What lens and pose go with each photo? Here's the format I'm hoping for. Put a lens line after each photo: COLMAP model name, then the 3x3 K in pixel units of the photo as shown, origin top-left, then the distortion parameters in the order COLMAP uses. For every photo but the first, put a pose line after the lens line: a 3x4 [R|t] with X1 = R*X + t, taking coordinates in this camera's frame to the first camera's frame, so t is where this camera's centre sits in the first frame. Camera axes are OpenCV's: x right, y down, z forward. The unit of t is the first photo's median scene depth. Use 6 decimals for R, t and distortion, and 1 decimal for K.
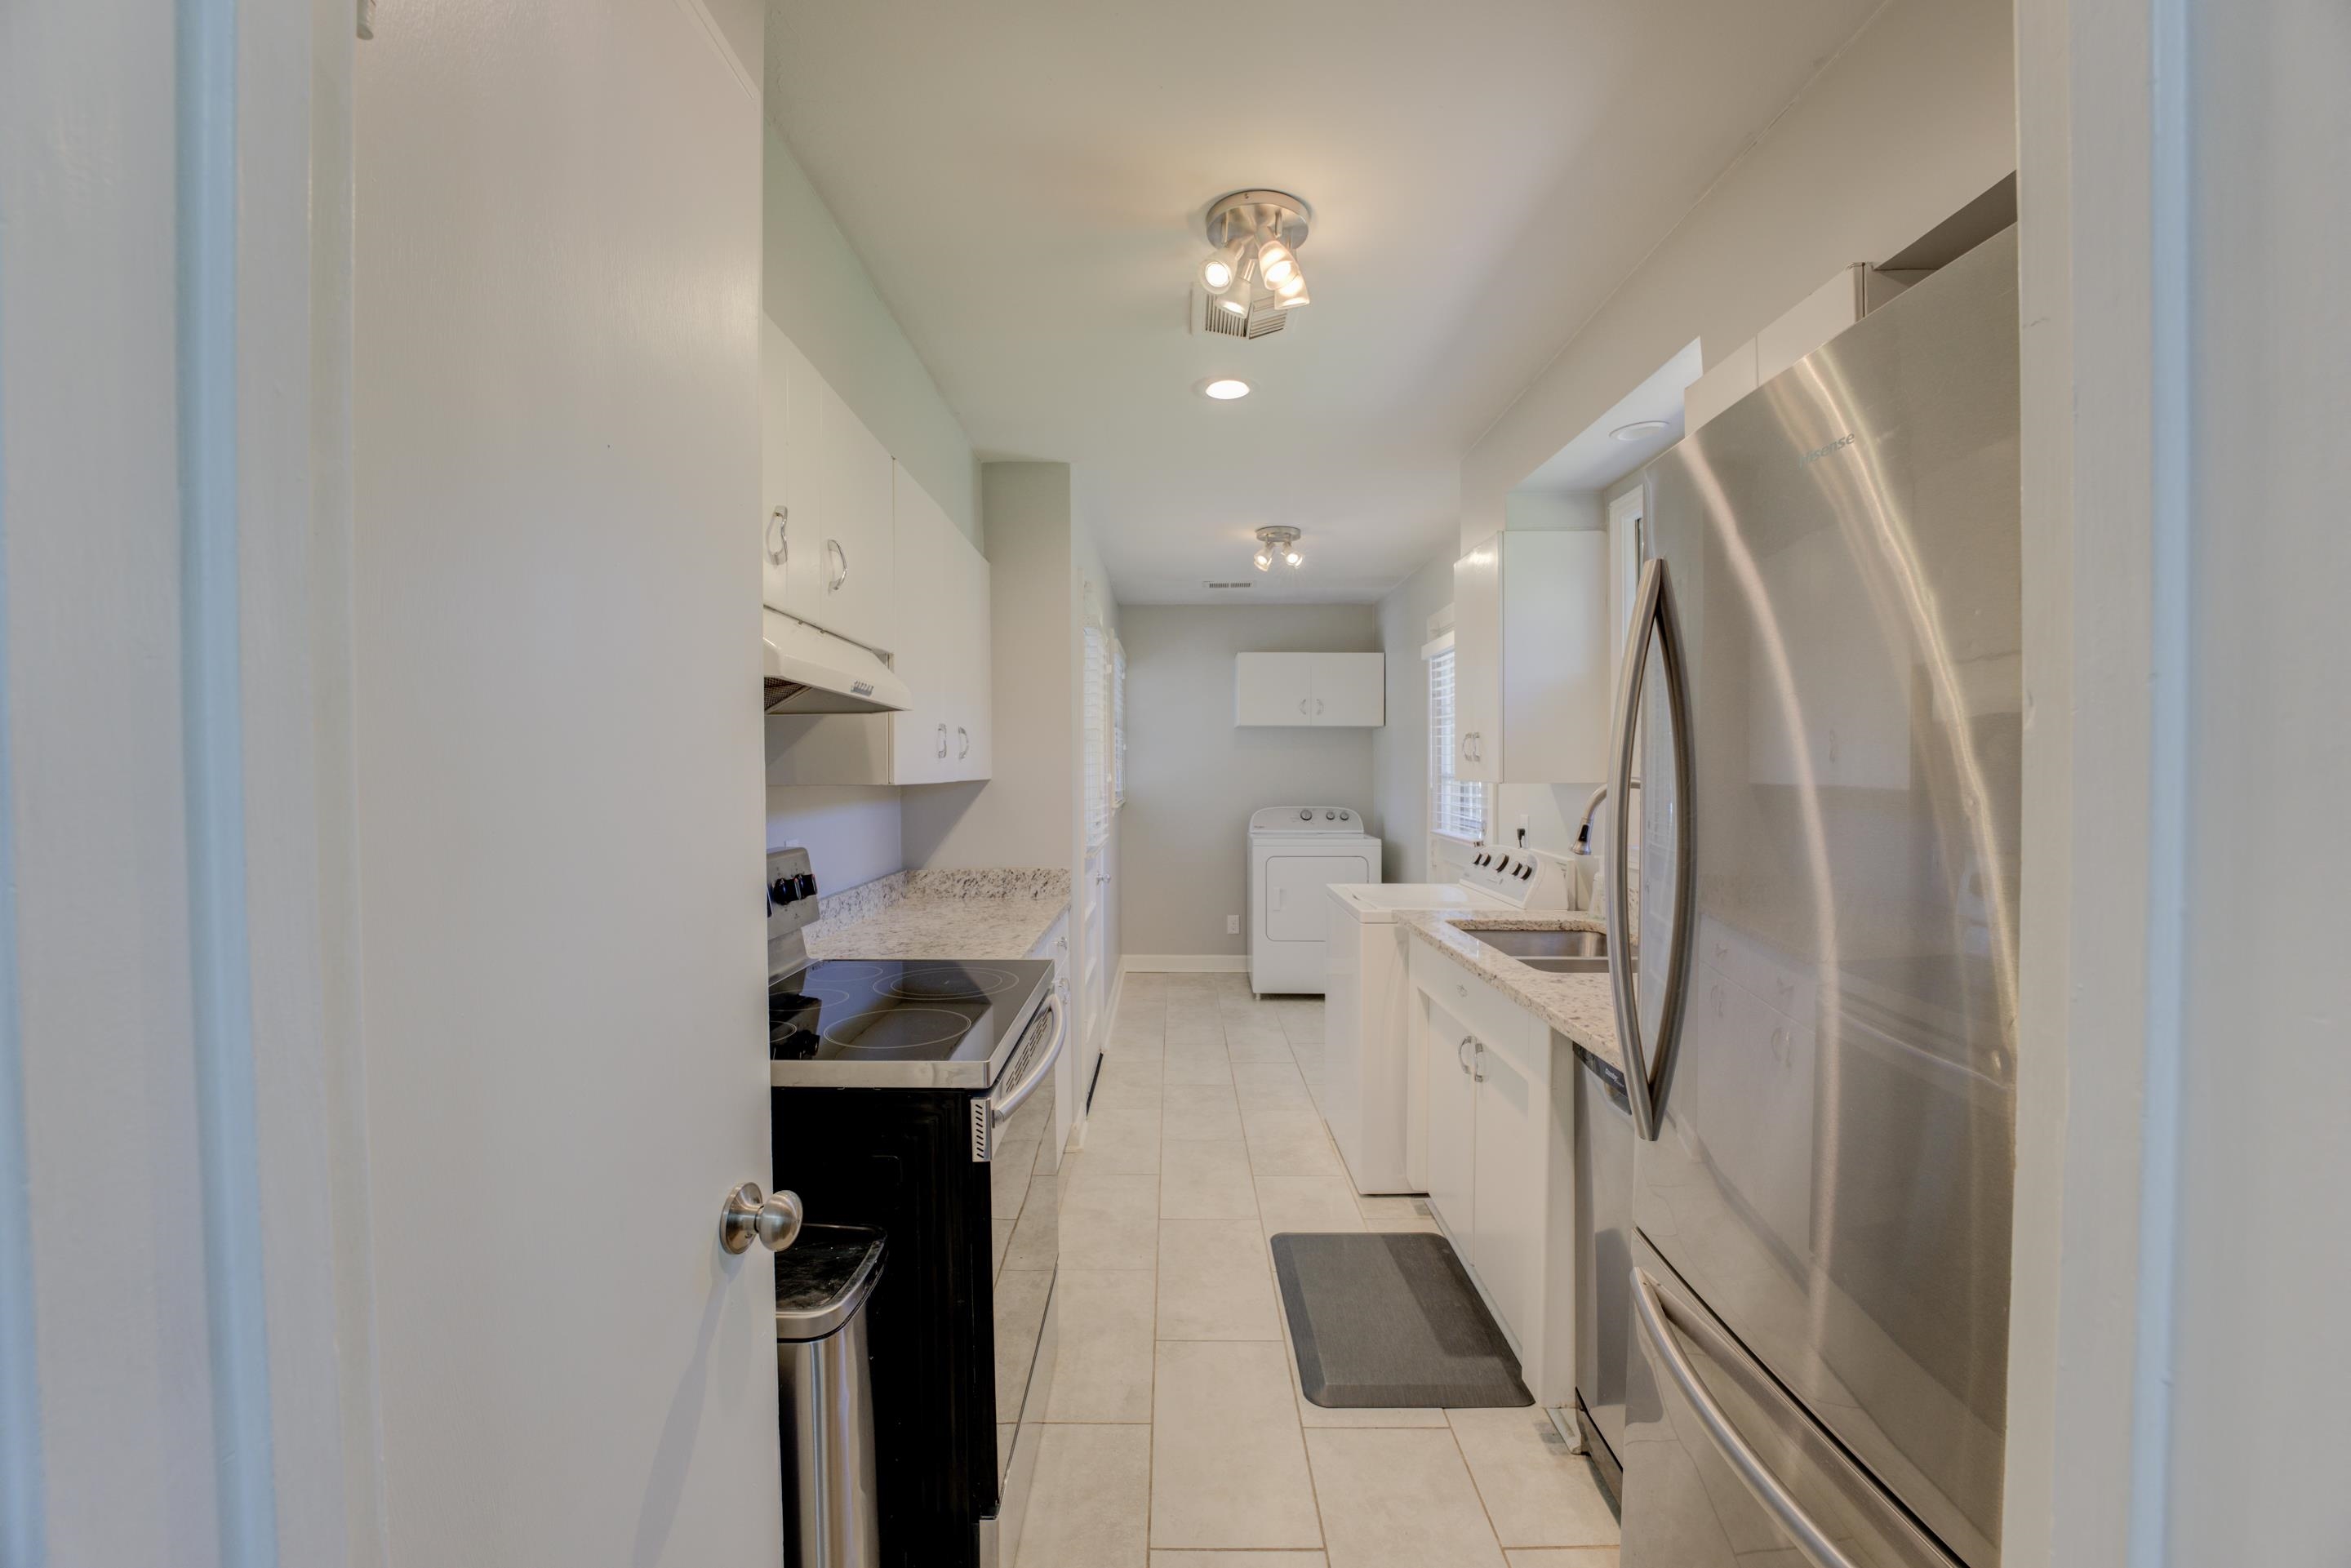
lens RADIAL K [[941.1, 0, 1175.5], [0, 941.1, 784.0], [0, 0, 1]] dist [-0.026608, 0.000322]
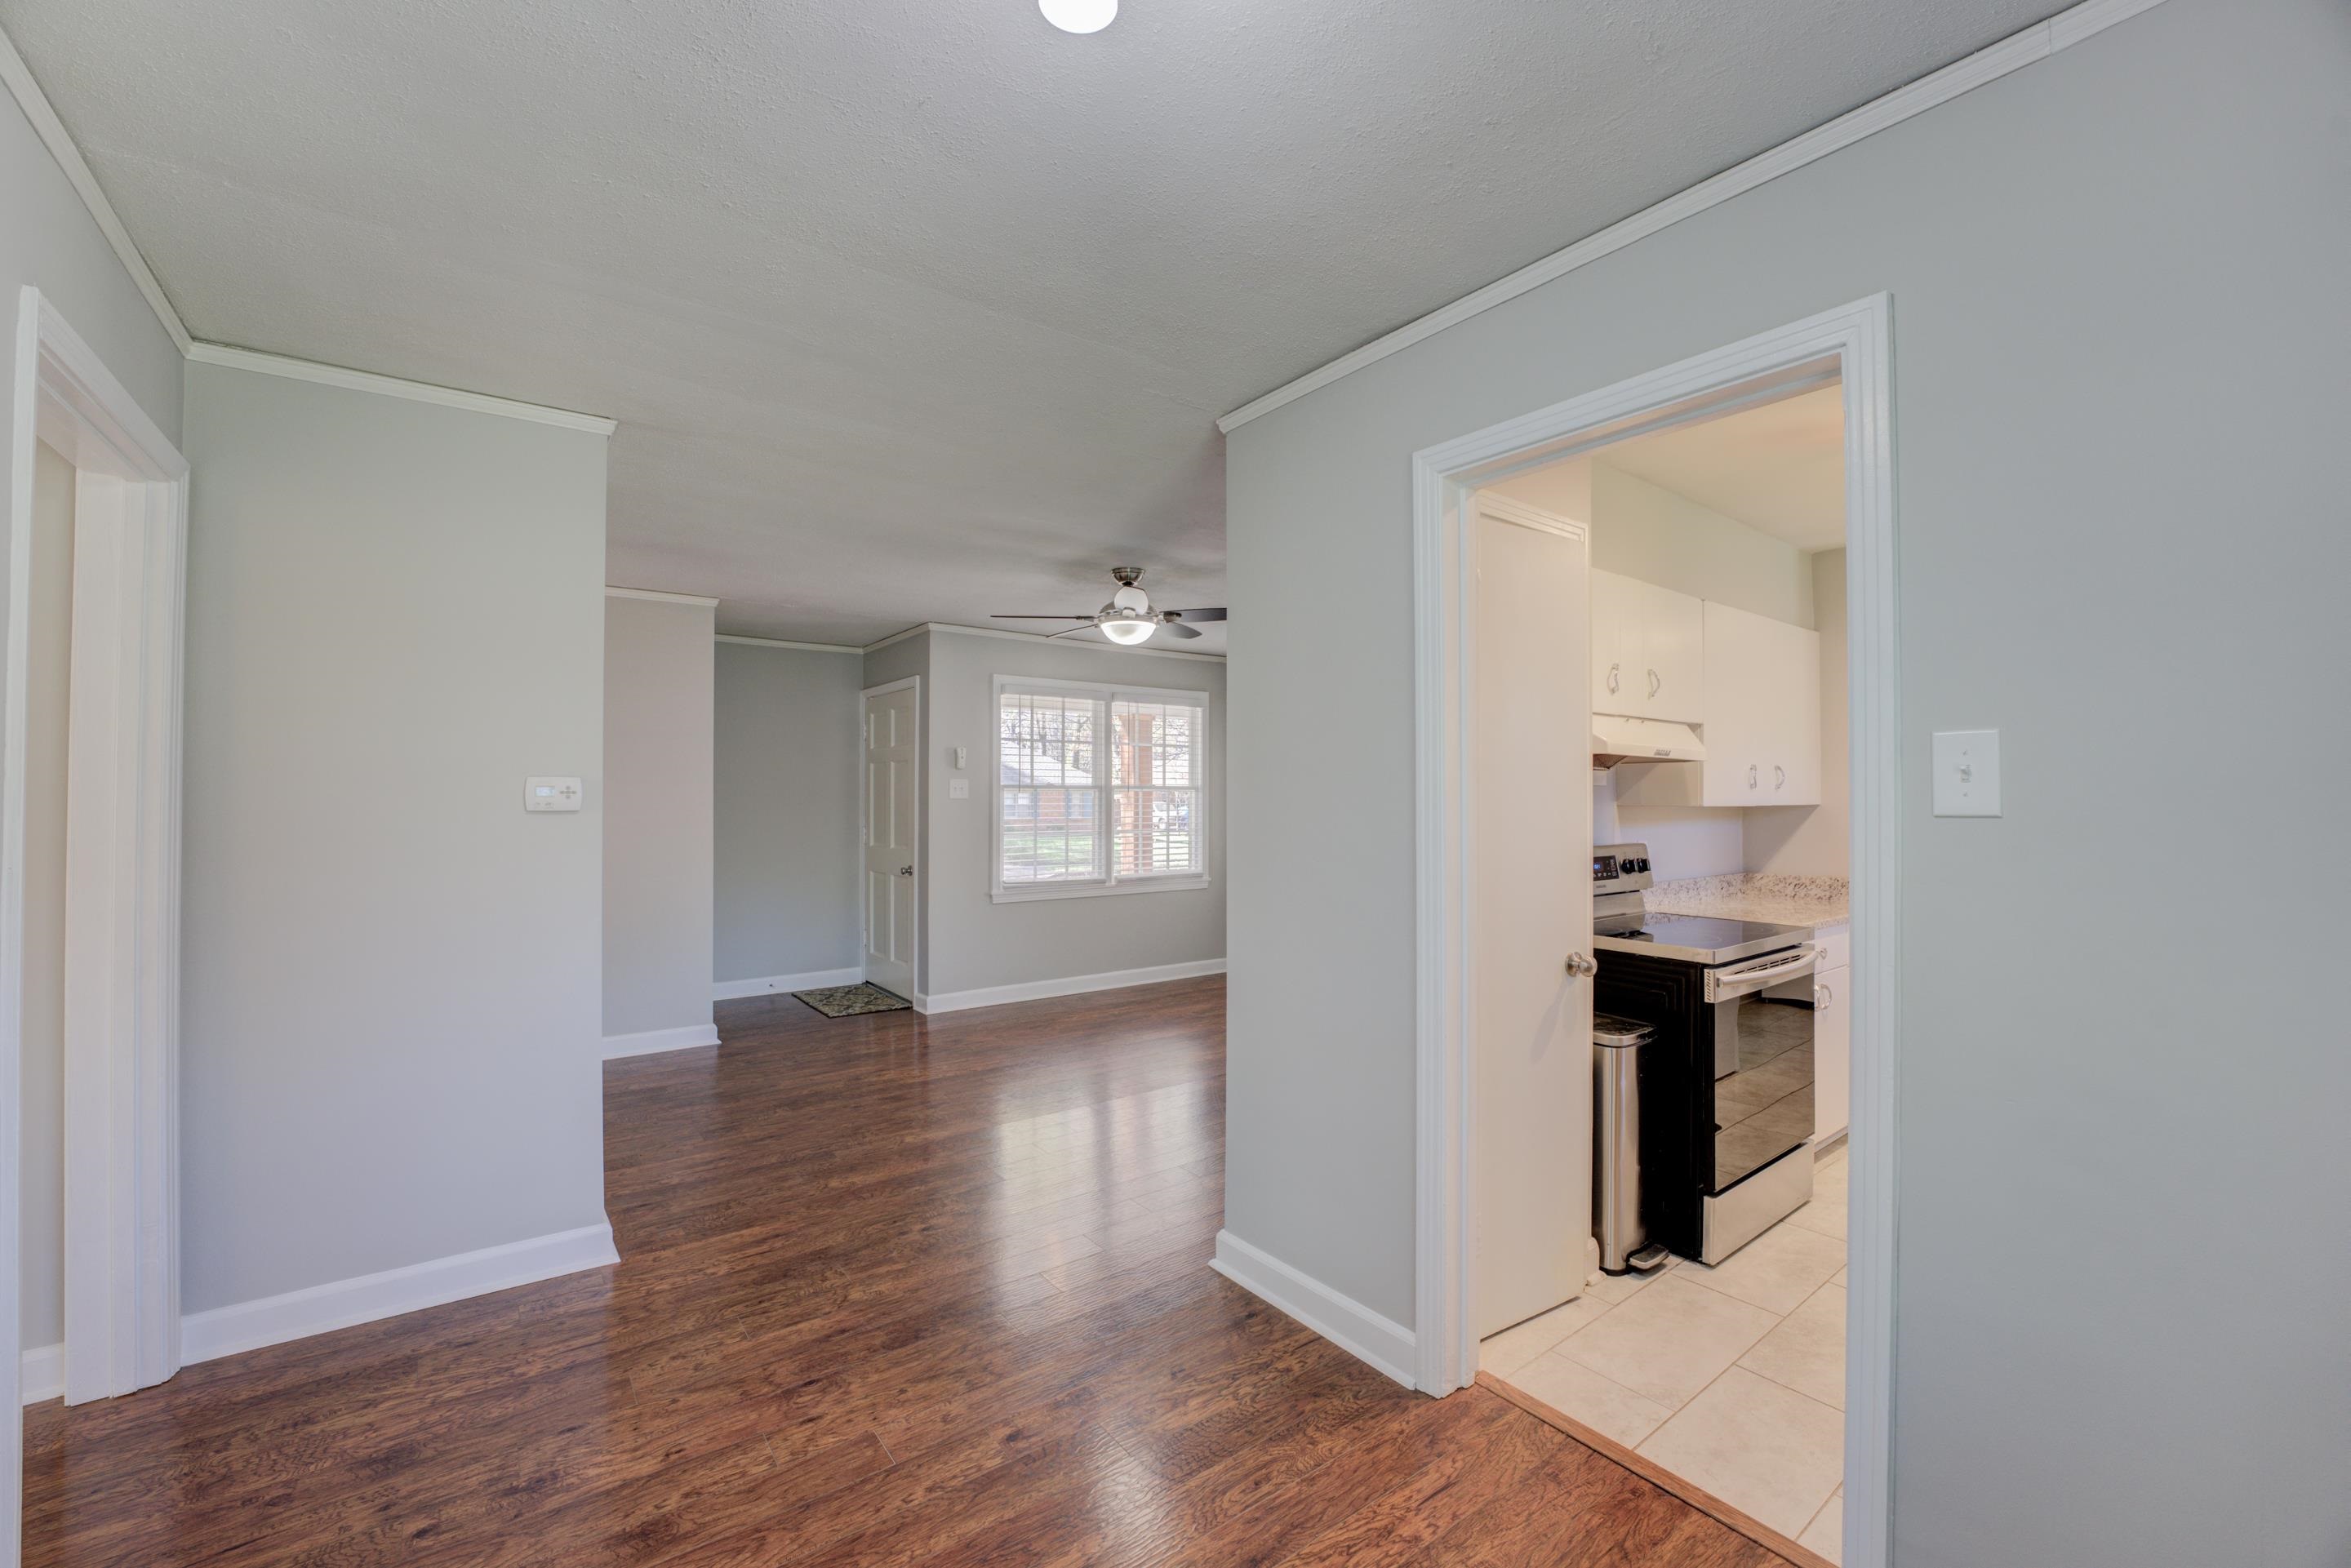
lens RADIAL K [[949.4, 0, 1186.9], [0, 949.4, 792.4], [0, 0, 1]] dist [-0.022956, 0.000140]
pose [[0.611910, -0.001199, -0.790927, 0.307133], [-0.014081, 0.999824, -0.012410, 0.006501], [0.790802, 0.018731, 0.611785, -0.476316]]
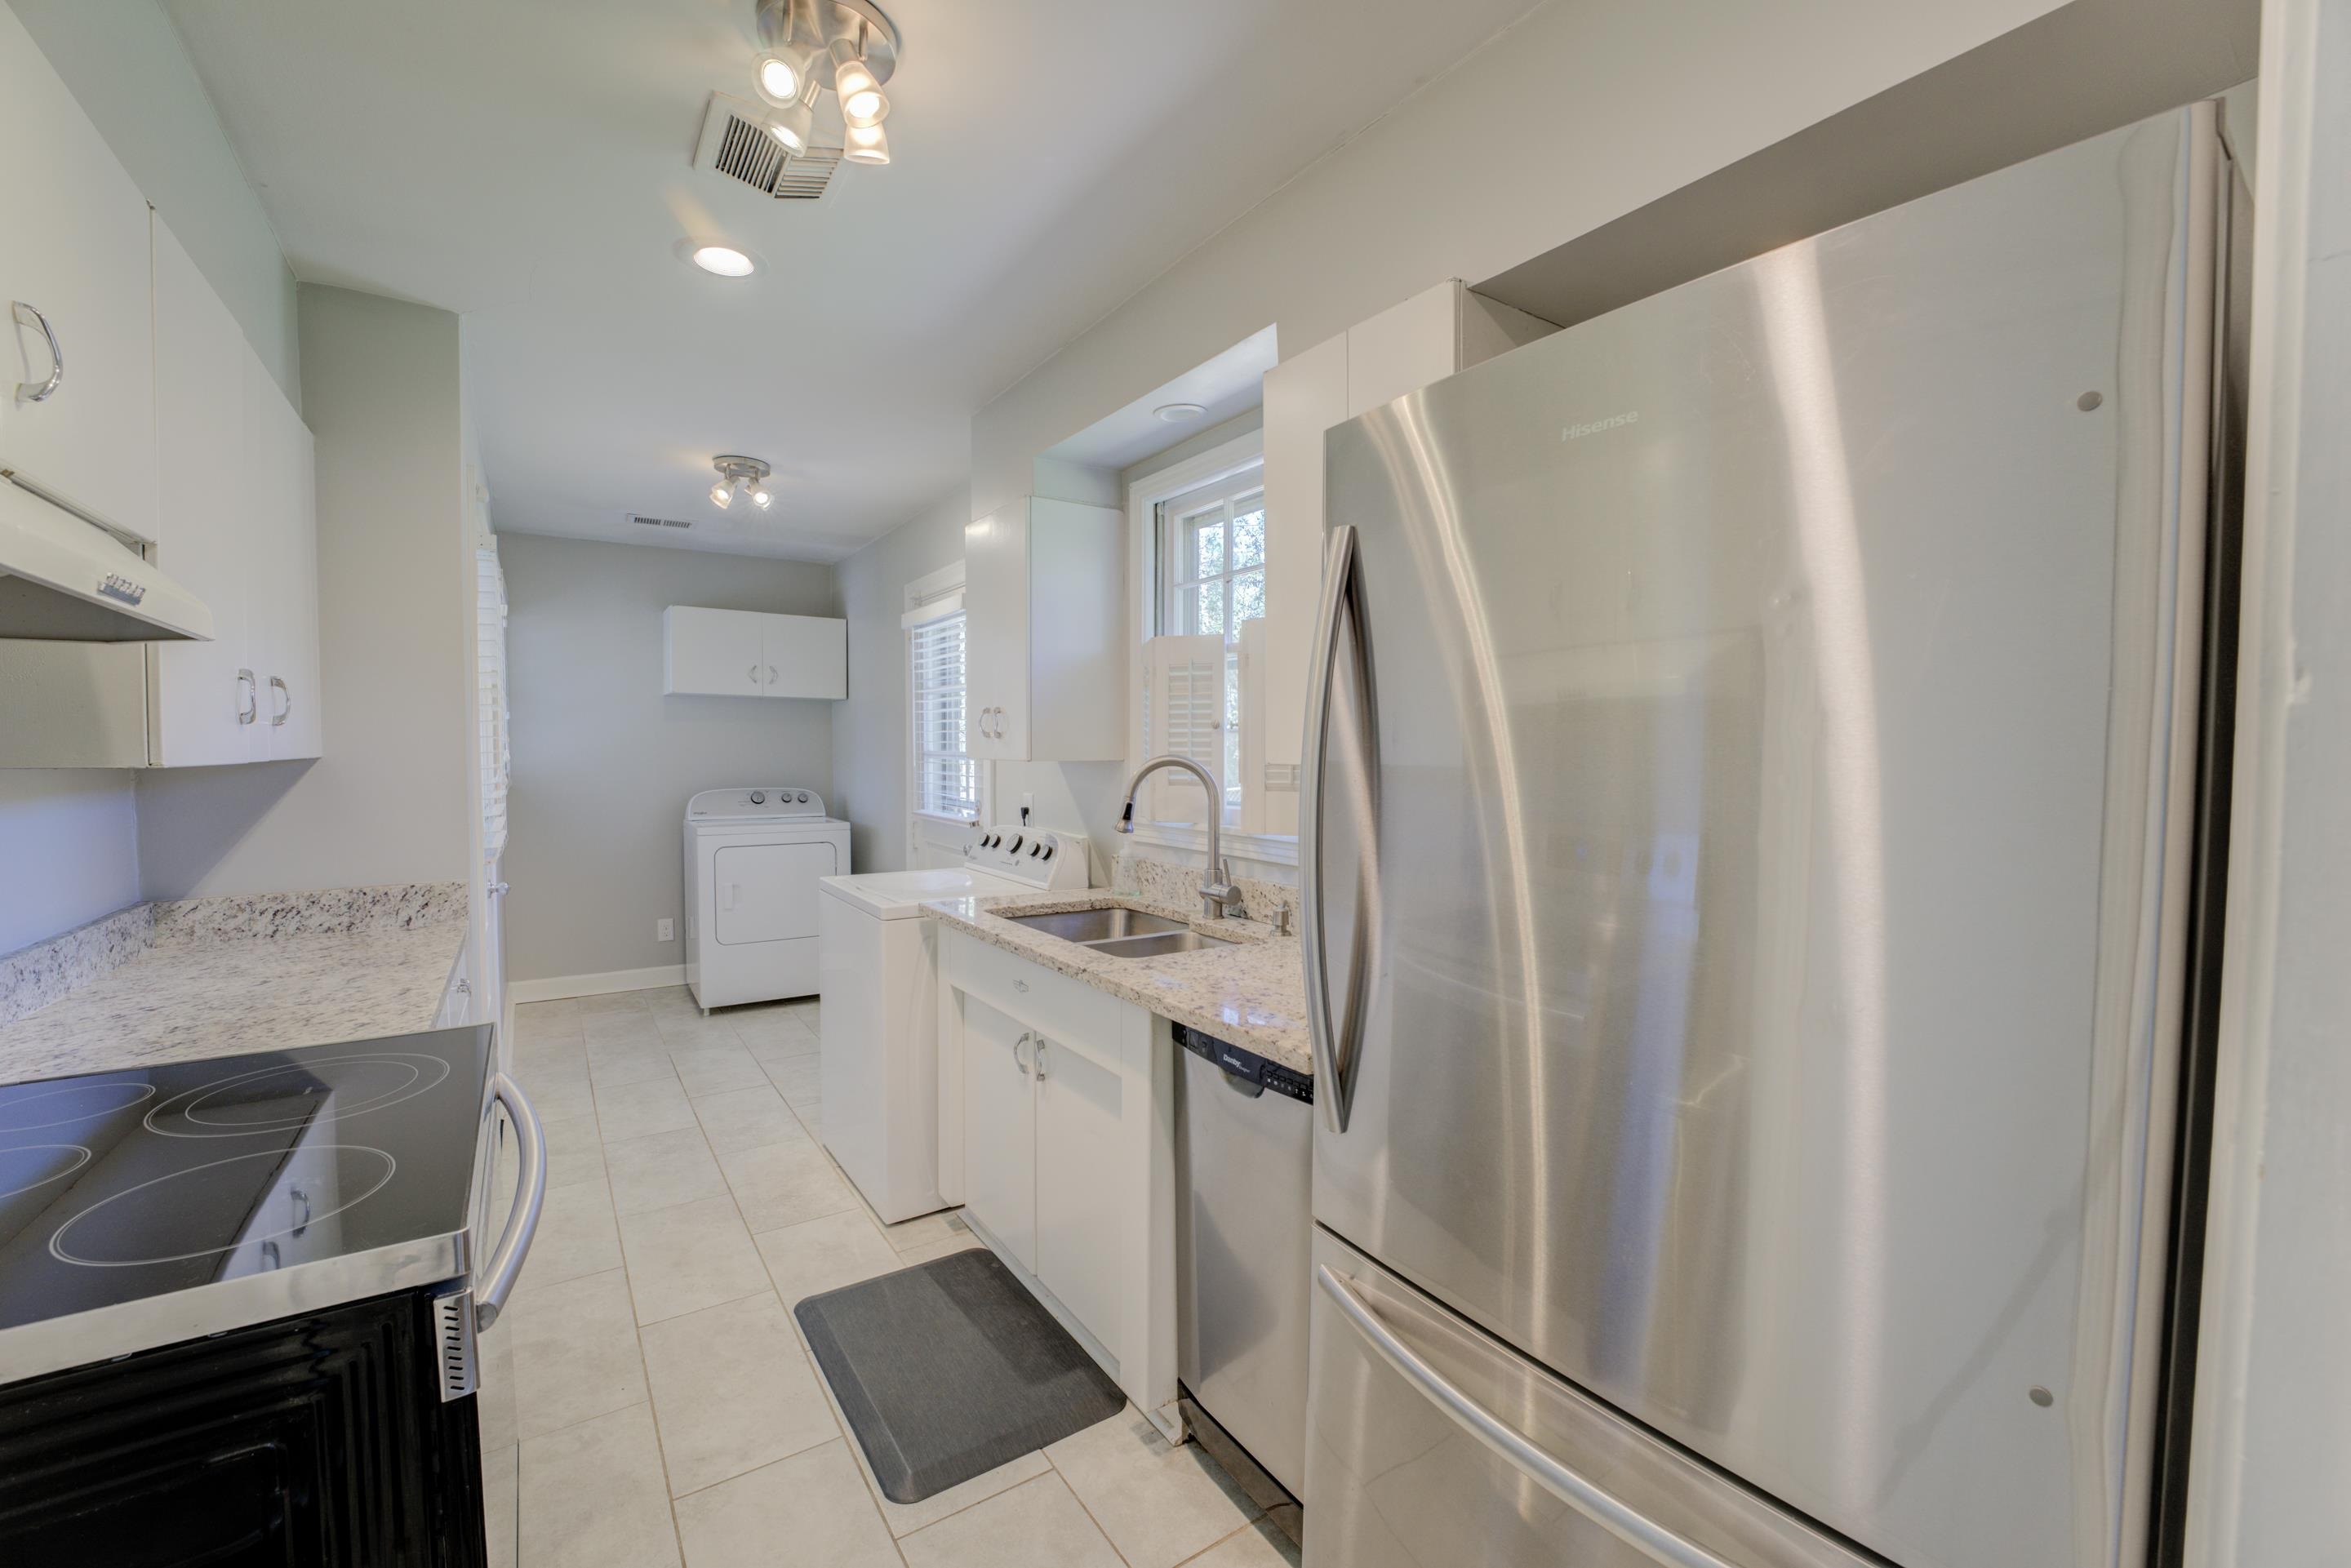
lens RADIAL K [[945.5, 0, 1175.5], [0, 945.5, 784.0], [0, 0, 1]] dist [-0.027345, 0.002960]
pose [[0.826833, -0.015967, 0.562221, -0.070903], [0.002660, 0.999697, 0.024478, -0.000815], [-0.562442, -0.018743, 0.826625, 0.120386]]
